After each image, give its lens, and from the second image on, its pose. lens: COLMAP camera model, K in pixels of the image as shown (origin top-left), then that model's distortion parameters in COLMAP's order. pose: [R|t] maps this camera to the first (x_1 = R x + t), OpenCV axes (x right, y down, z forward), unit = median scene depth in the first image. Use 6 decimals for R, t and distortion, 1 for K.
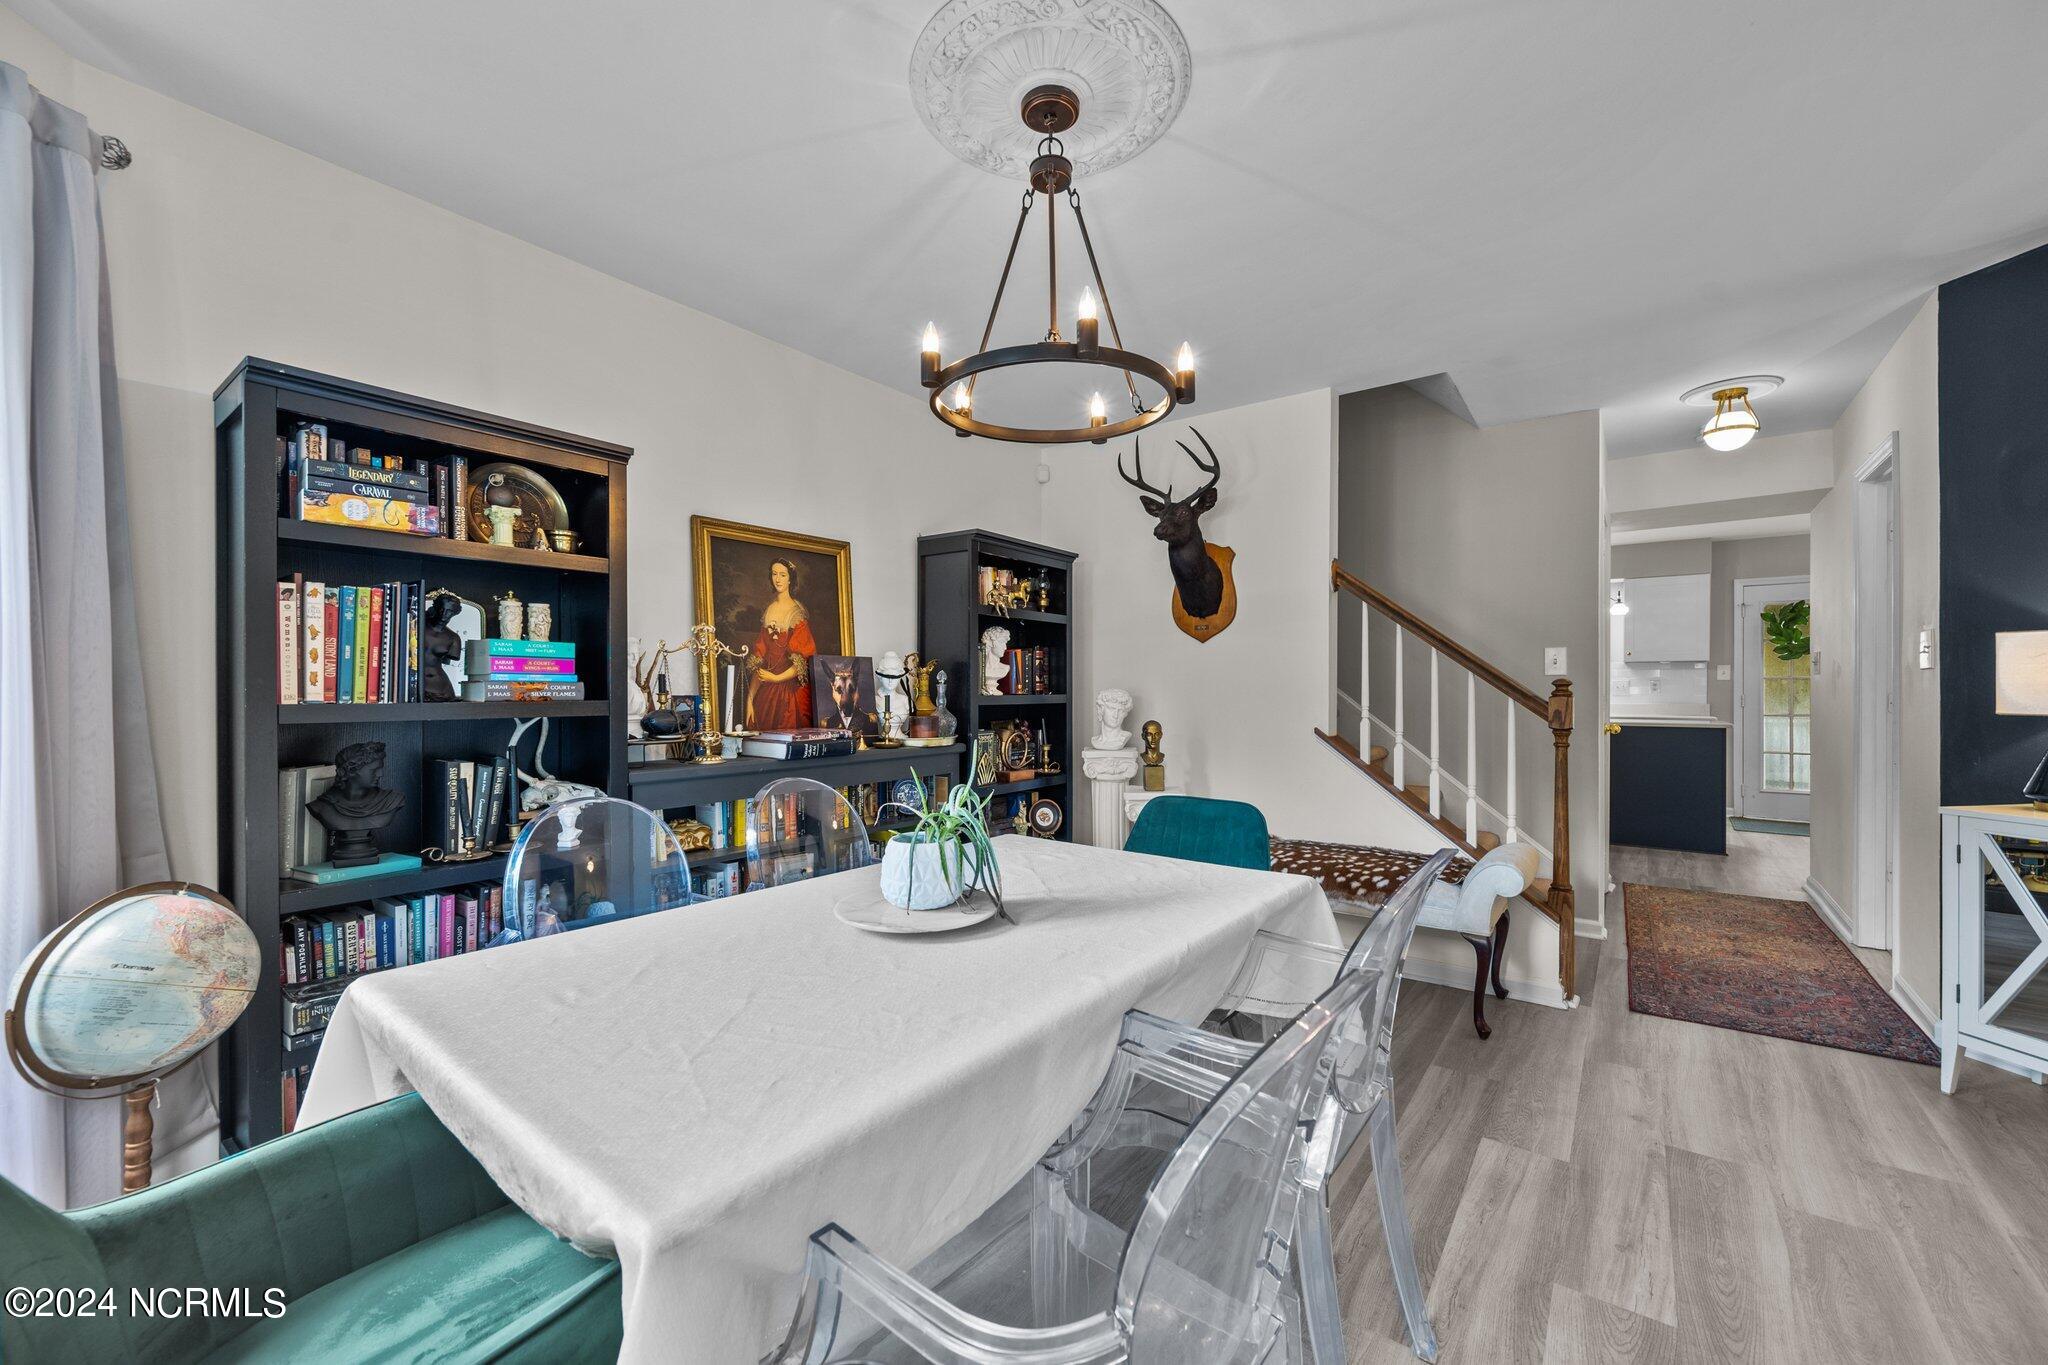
lens RADIAL K [[773.6, 0, 1025.7], [0, 773.6, 691.2], [0, 0, 1]] dist [0.000839, 0.000053]
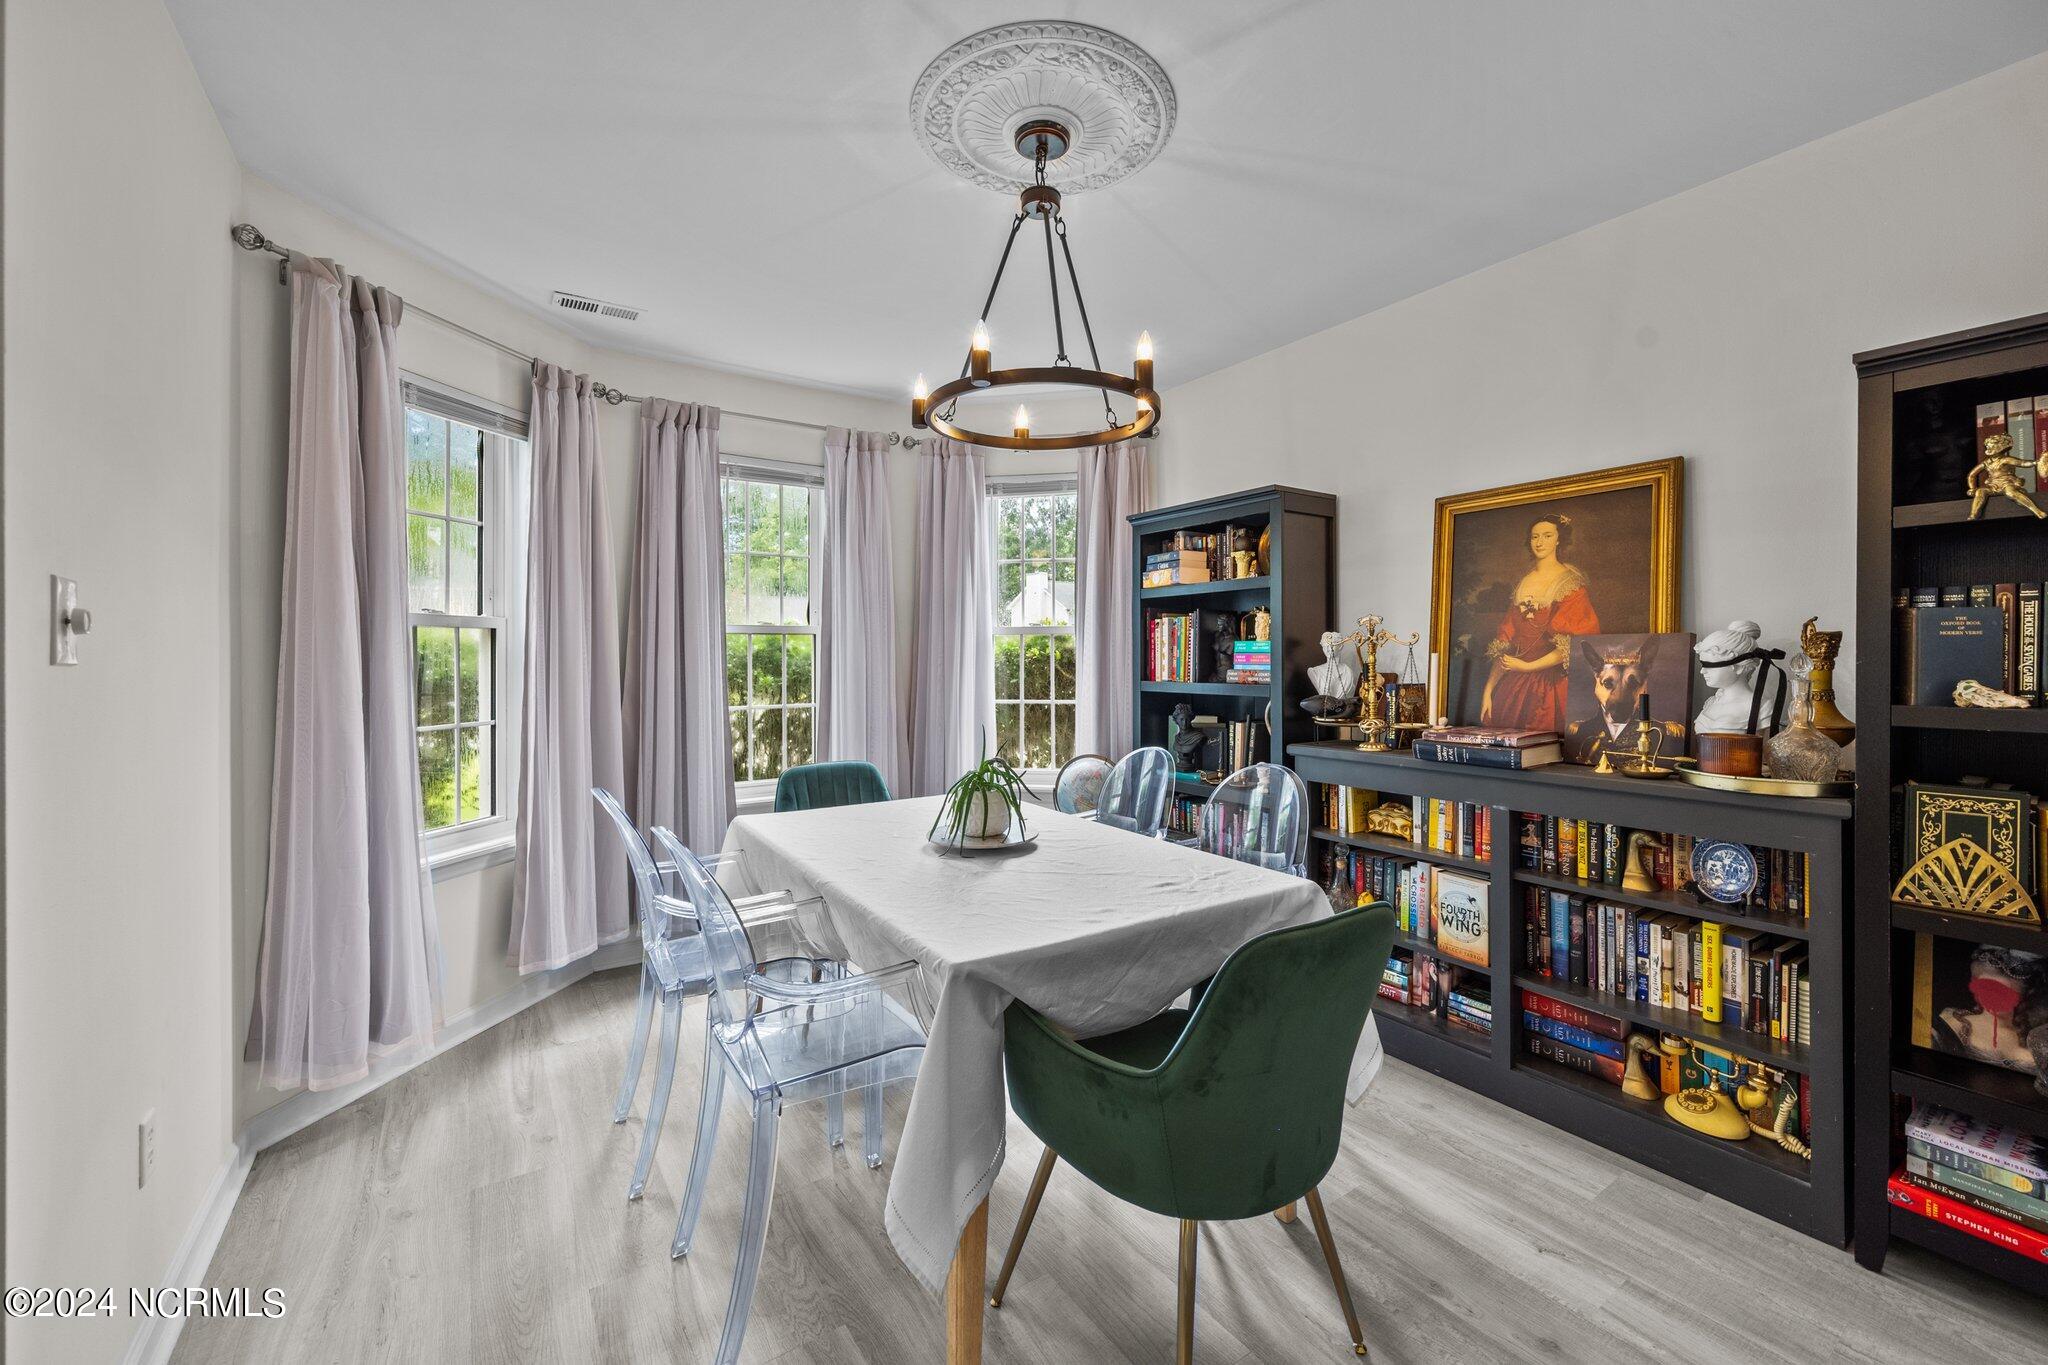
lens RADIAL K [[831.3, 0, 1025.5], [0, 831.3, 656.5], [0, 0, 1]] dist [-0.000616, -0.000023]
pose [[-0.306693, -0.004057, -0.951800, 0.674322], [-0.005517, 0.999982, -0.002485, -0.022387], [0.951792, 0.004489, -0.306710, 0.775737]]
